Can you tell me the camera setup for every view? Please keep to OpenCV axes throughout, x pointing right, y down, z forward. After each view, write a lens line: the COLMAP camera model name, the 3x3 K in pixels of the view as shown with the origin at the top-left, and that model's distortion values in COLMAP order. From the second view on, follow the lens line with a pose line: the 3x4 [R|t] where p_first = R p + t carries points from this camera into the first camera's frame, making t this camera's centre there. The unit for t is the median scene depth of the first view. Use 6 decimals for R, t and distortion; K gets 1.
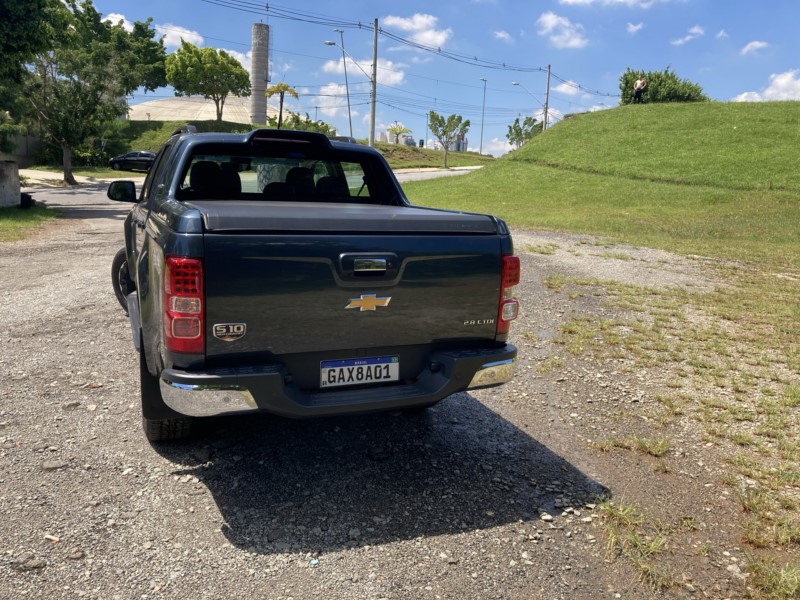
lens RADIAL K [[652.3, 0, 400.9], [0, 652.3, 296.6], [0, 0, 1]] dist [0.034910, -0.030590]
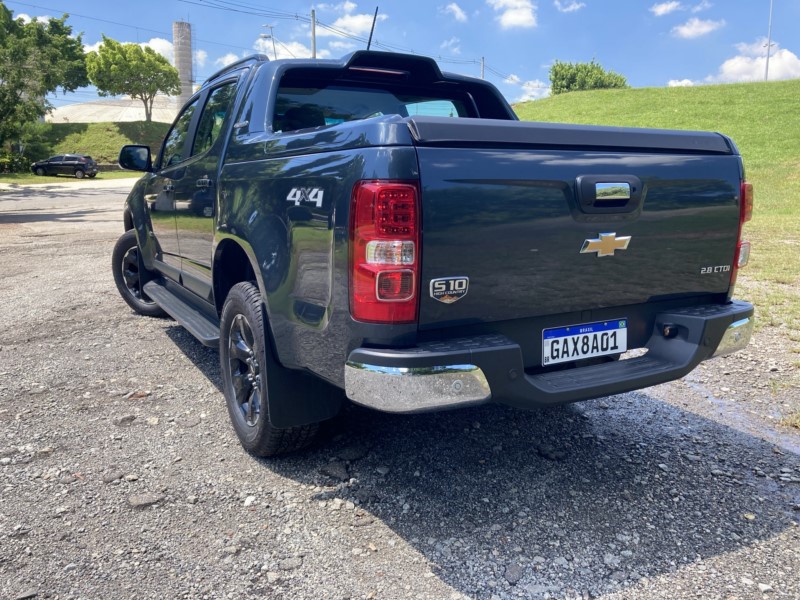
lens RADIAL K [[652.4, 0, 401.4], [0, 652.4, 300.1], [0, 0, 1]] dist [0.016584, -0.002059]
pose [[0.993632, -0.055281, 0.098178, -0.225090], [0.054636, 0.998464, 0.009248, 0.032725], [-0.098538, -0.003825, 0.995126, 0.187781]]
